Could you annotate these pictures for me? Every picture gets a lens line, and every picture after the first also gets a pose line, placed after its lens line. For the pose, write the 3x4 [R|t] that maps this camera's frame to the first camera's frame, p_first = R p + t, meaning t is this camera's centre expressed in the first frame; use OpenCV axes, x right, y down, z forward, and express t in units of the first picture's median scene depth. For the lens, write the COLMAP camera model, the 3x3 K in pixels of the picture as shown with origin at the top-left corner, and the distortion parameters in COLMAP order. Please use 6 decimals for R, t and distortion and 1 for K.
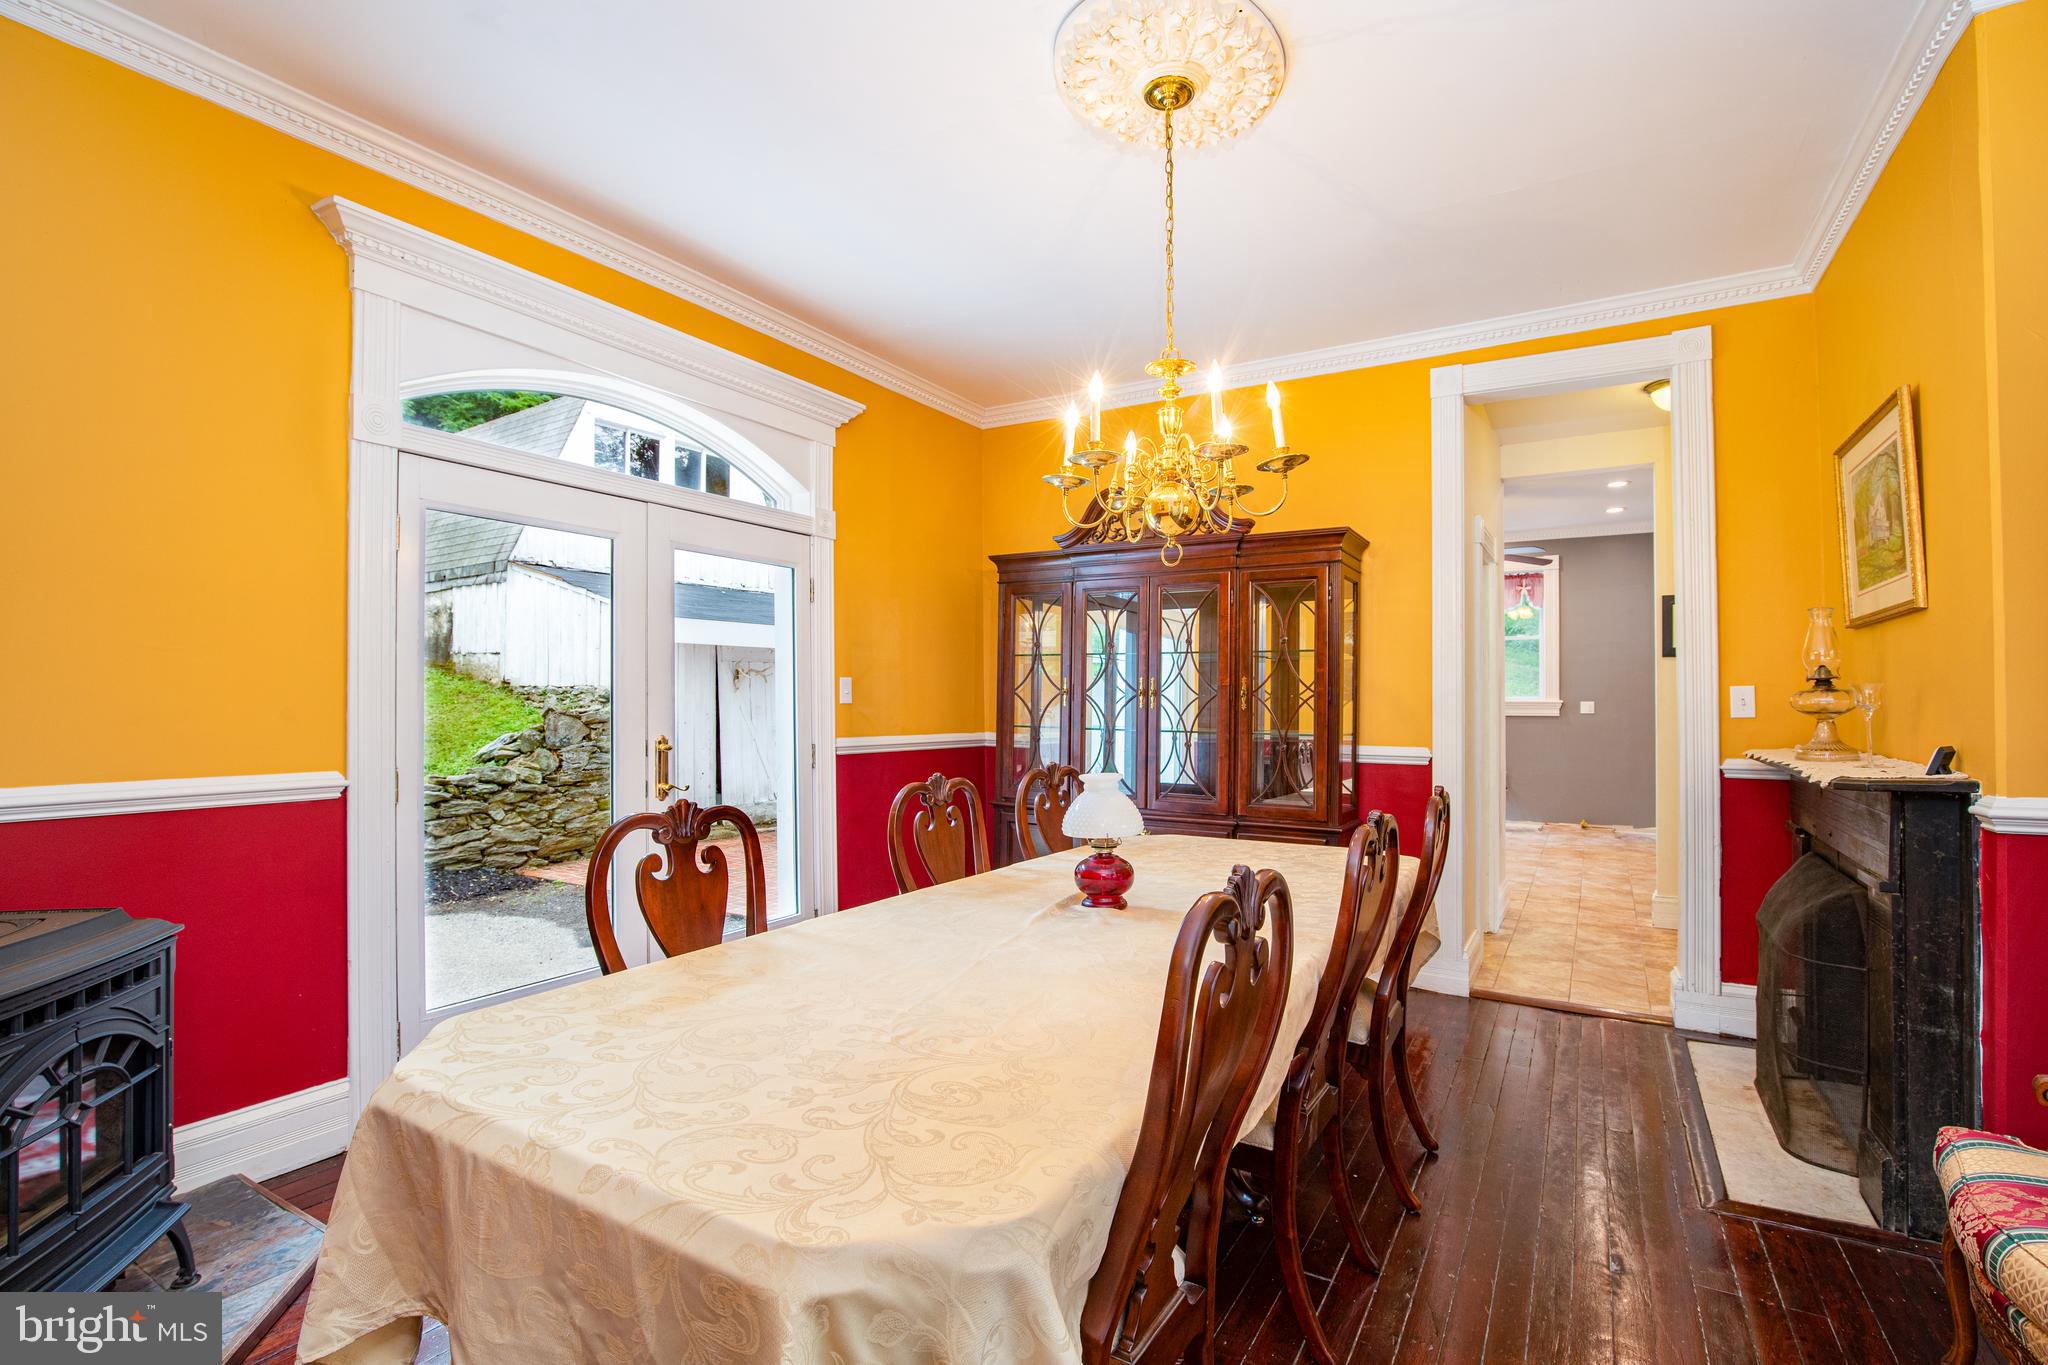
lens RADIAL K [[958.9, 0, 1024.0], [0, 958.9, 682.5], [0, 0, 1]] dist [-0.034095, -0.000231]
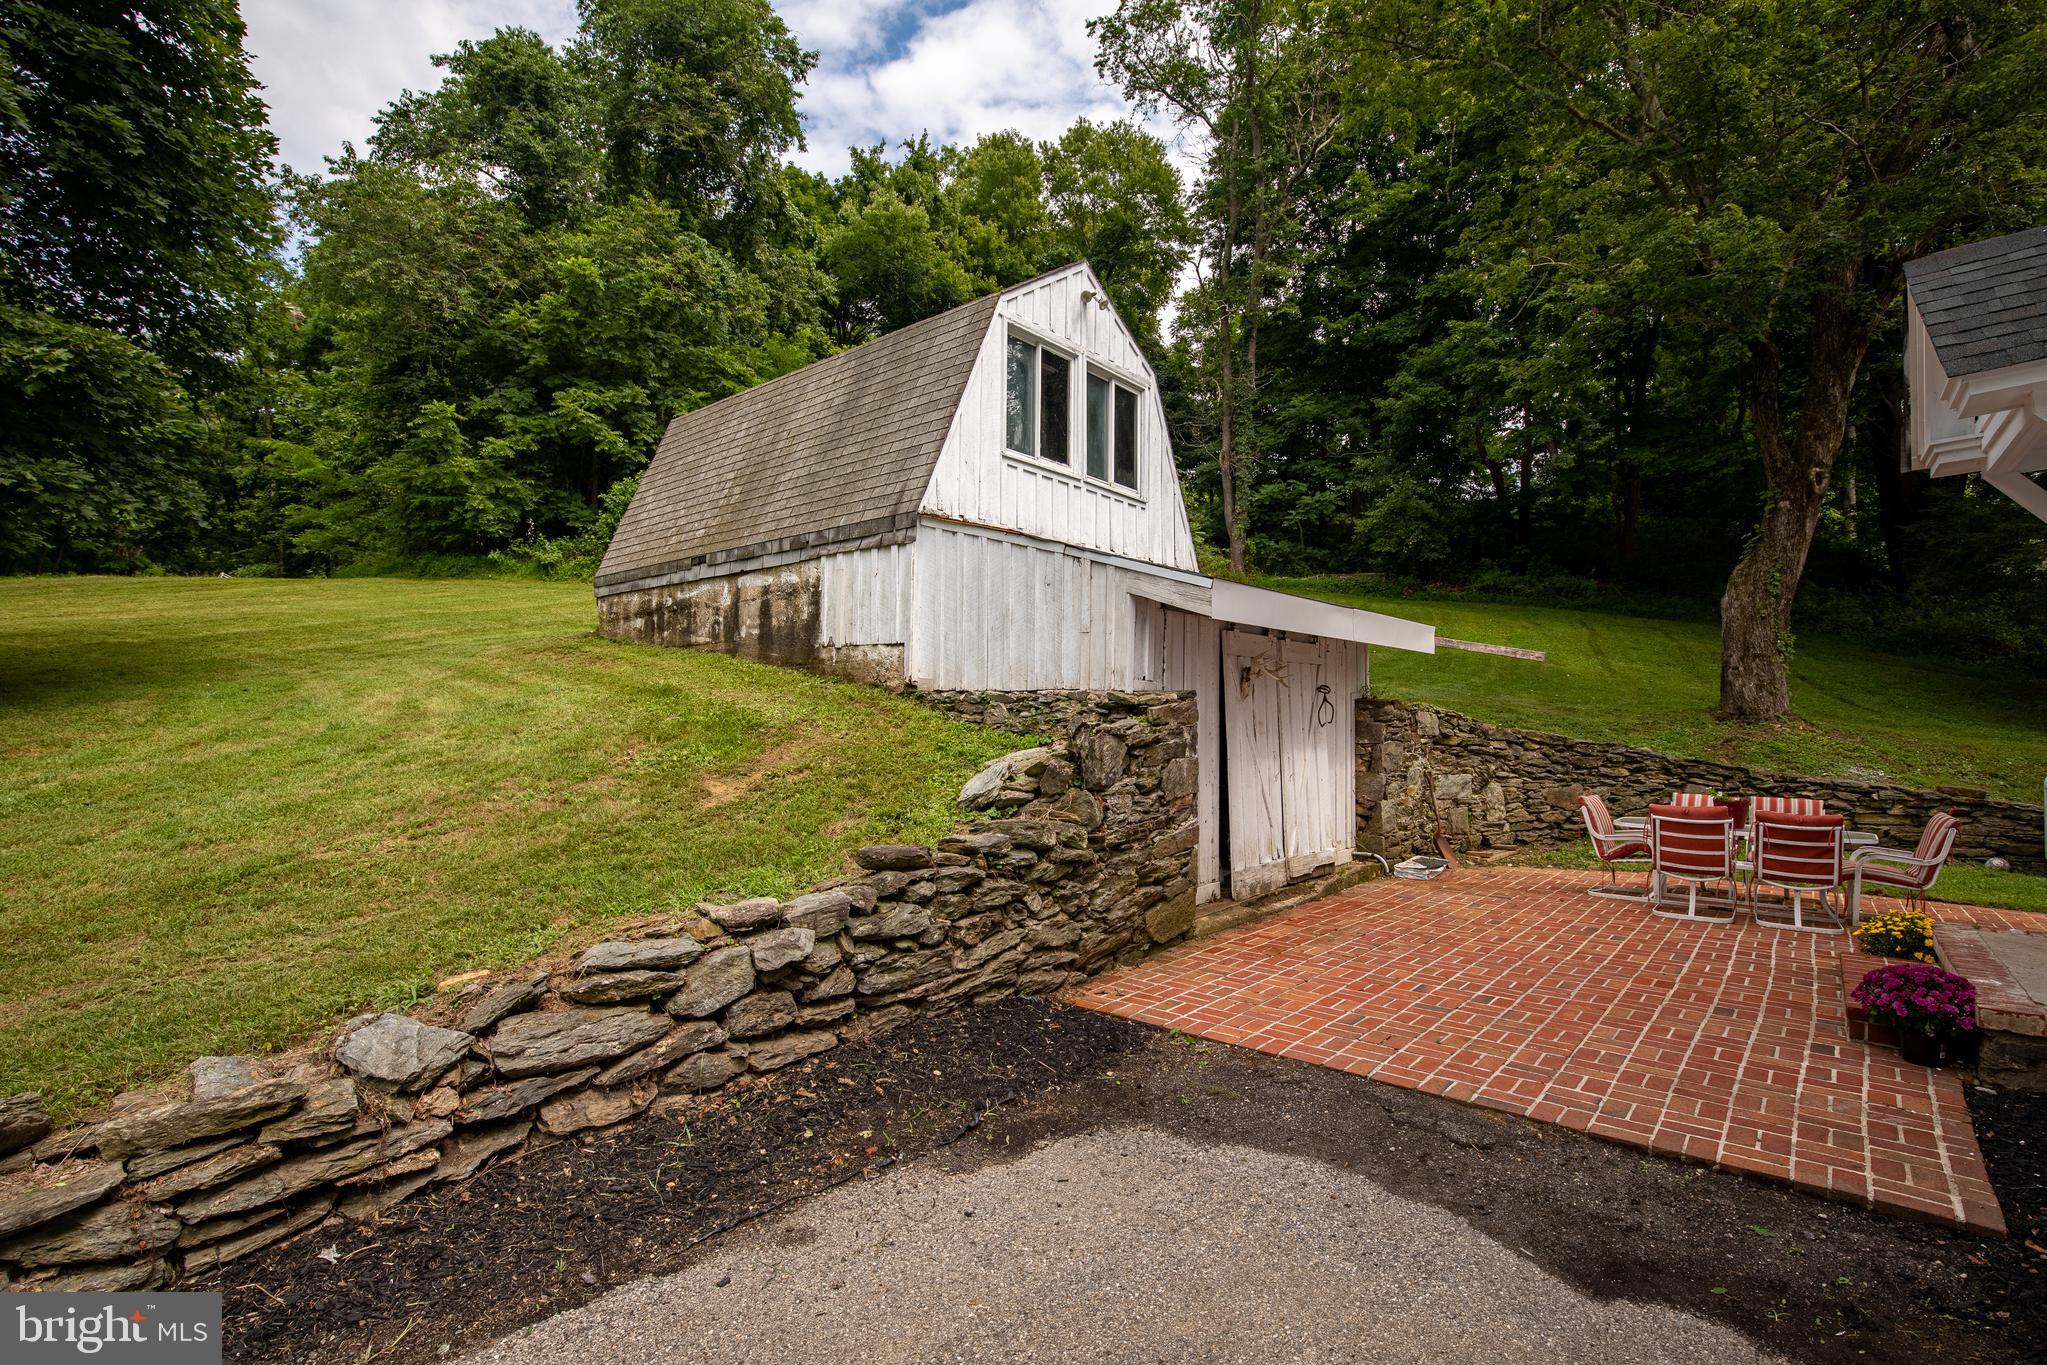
lens RADIAL K [[958.4, 0, 1023.5], [0, 958.4, 682.5], [0, 0, 1]] dist [-0.034095, -0.000231]
pose [[0.989968, 0.003093, -0.141256, -0.454952], [-0.005880, 0.999796, -0.019322, 0.013656], [0.141168, 0.019959, 0.989784, 0.387868]]
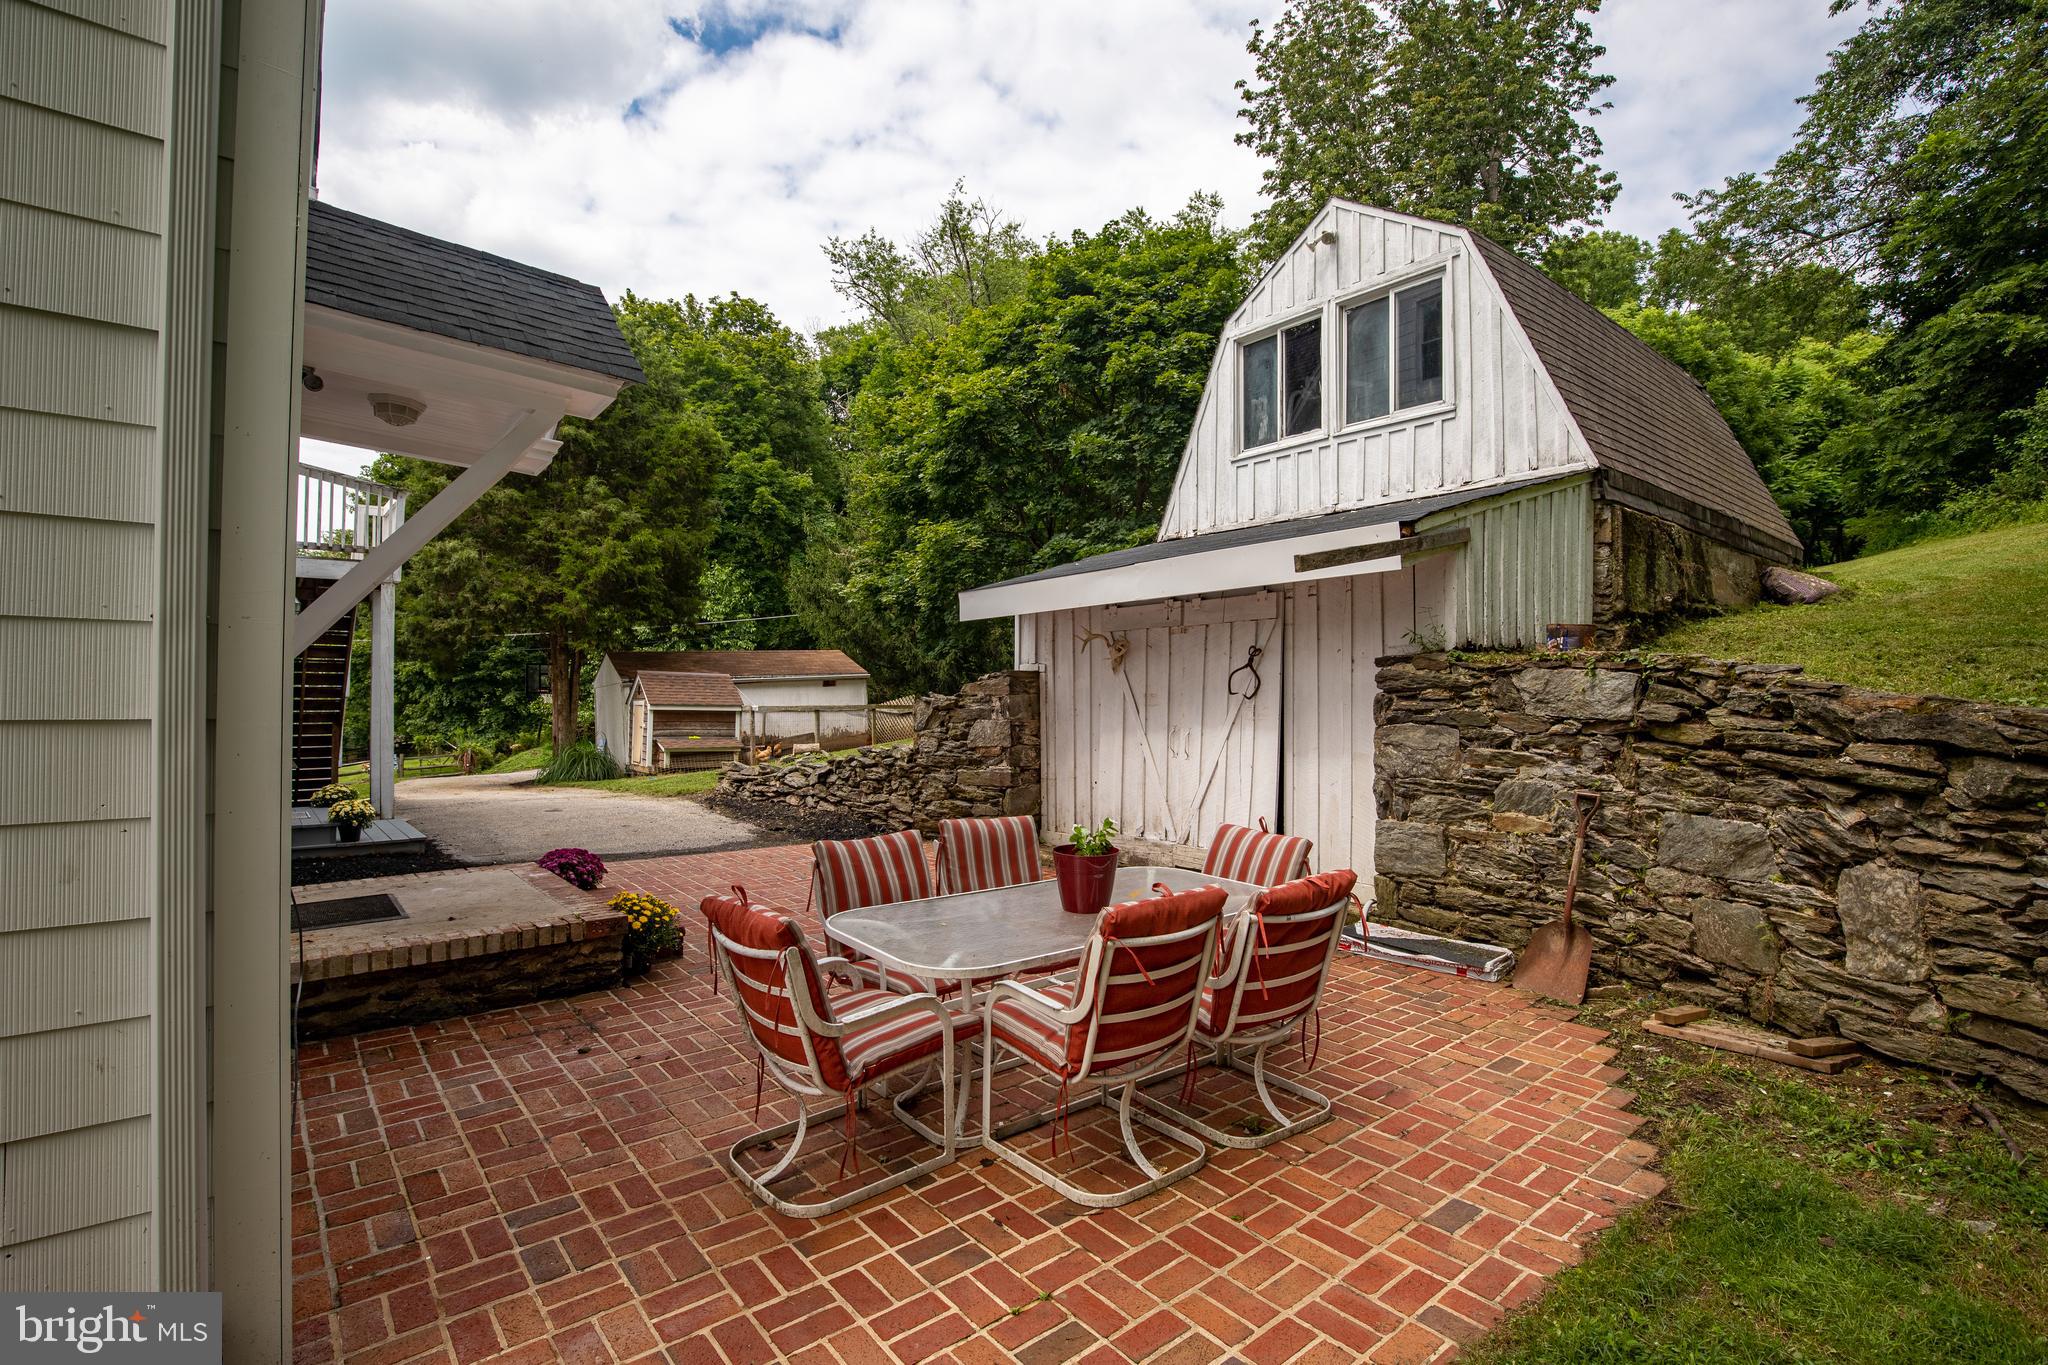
lens RADIAL K [[958.9, 0, 1024.0], [0, 958.9, 682.5], [0, 0, 1]] dist [-0.034095, -0.000231]
pose [[-0.341681, -0.024390, -0.939500, 0.468601], [0.007197, 0.999566, -0.028566, 0.044945], [0.939789, -0.016522, -0.341357, 1.463574]]
